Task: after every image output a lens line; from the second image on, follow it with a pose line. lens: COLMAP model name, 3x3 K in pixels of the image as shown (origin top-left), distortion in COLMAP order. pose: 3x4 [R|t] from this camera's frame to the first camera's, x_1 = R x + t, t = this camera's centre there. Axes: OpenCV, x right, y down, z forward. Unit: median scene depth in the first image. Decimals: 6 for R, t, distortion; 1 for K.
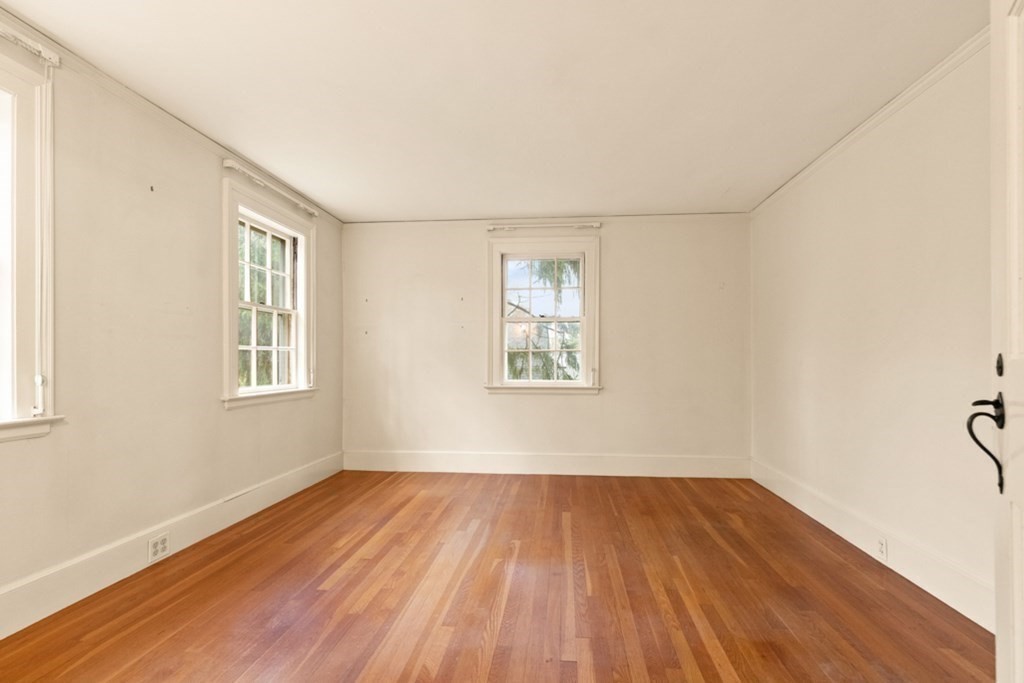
lens RADIAL K [[474.8, 0, 524.8], [0, 474.8, 333.4], [0, 0, 1]] dist [0.003470, 0.000075]
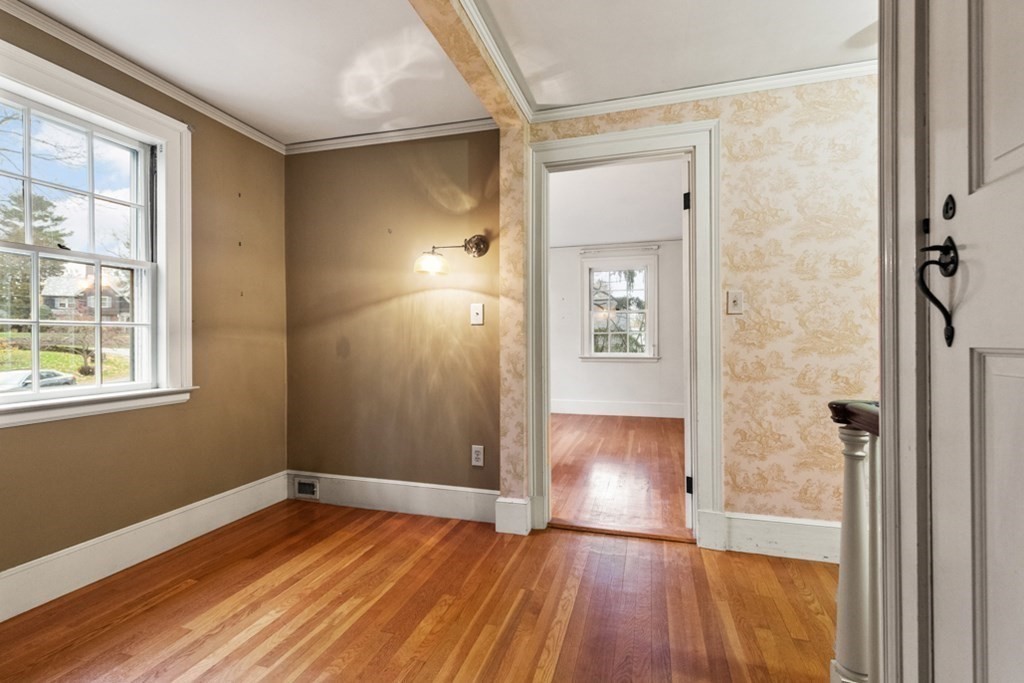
lens RADIAL K [[470.8, 0, 513.2], [0, 470.8, 336.6], [0, 0, 1]] dist [0.010116, -0.000066]
pose [[0.981288, -0.006814, -0.192424, -0.000894], [0.016795, 0.998594, 0.050286, -0.030590], [0.191811, -0.052577, 0.980023, -0.502994]]
